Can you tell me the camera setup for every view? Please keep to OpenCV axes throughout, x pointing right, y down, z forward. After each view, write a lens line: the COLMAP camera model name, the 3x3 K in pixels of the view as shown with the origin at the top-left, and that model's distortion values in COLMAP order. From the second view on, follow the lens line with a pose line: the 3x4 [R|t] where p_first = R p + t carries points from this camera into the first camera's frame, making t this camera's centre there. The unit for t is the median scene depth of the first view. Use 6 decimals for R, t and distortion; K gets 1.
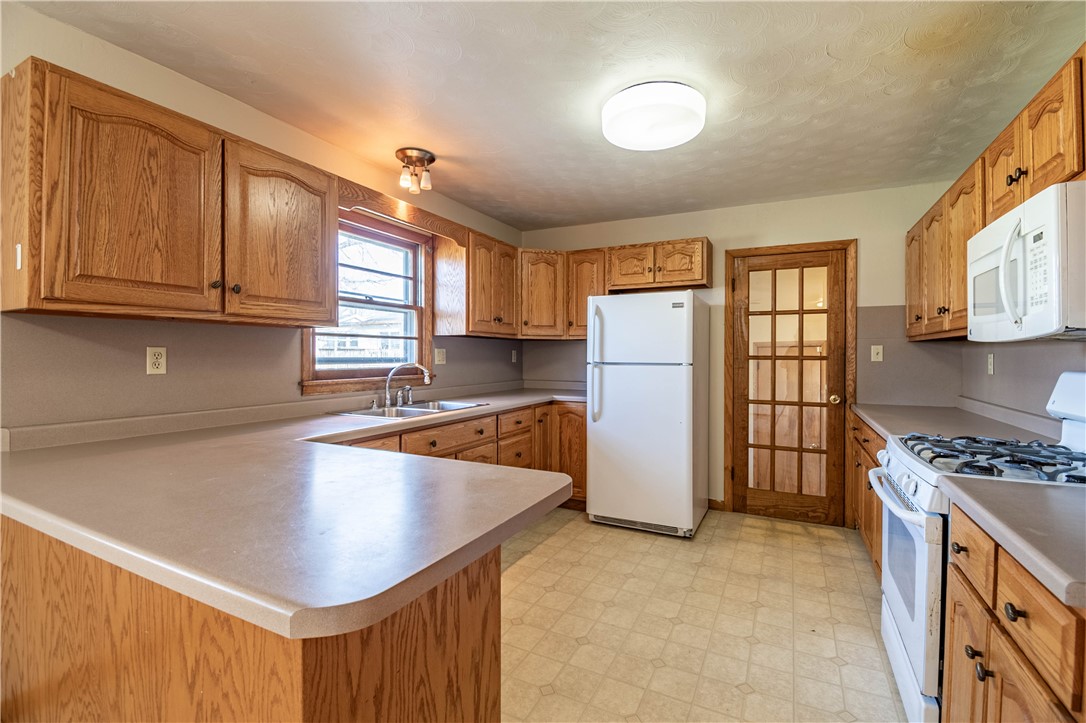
lens RADIAL K [[488.6, 0, 543.0], [0, 488.6, 361.5], [0, 0, 1]] dist [0.000848, -0.011315]
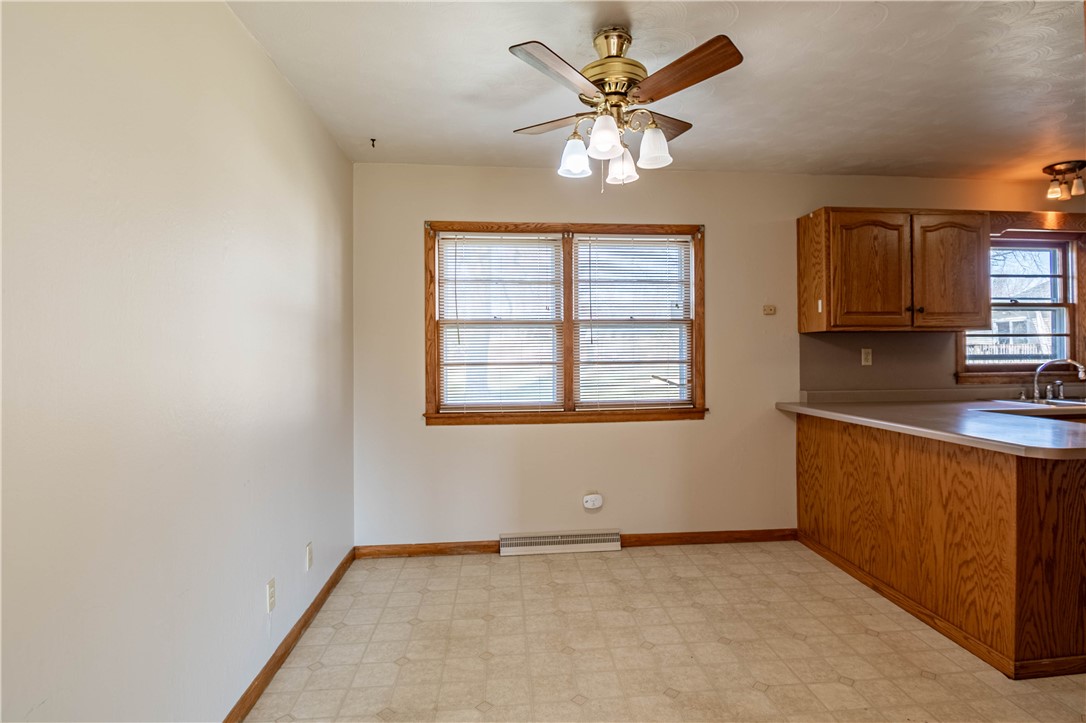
lens RADIAL K [[560.1, 0, 545.8], [0, 560.1, 355.5], [0, 0, 1]] dist [0.001733, -0.017865]
pose [[0.544298, -0.007848, -0.838855, 0.154445], [-0.001018, 0.999949, -0.010015, 0.009984], [0.838891, 0.006305, 0.544262, -0.723213]]
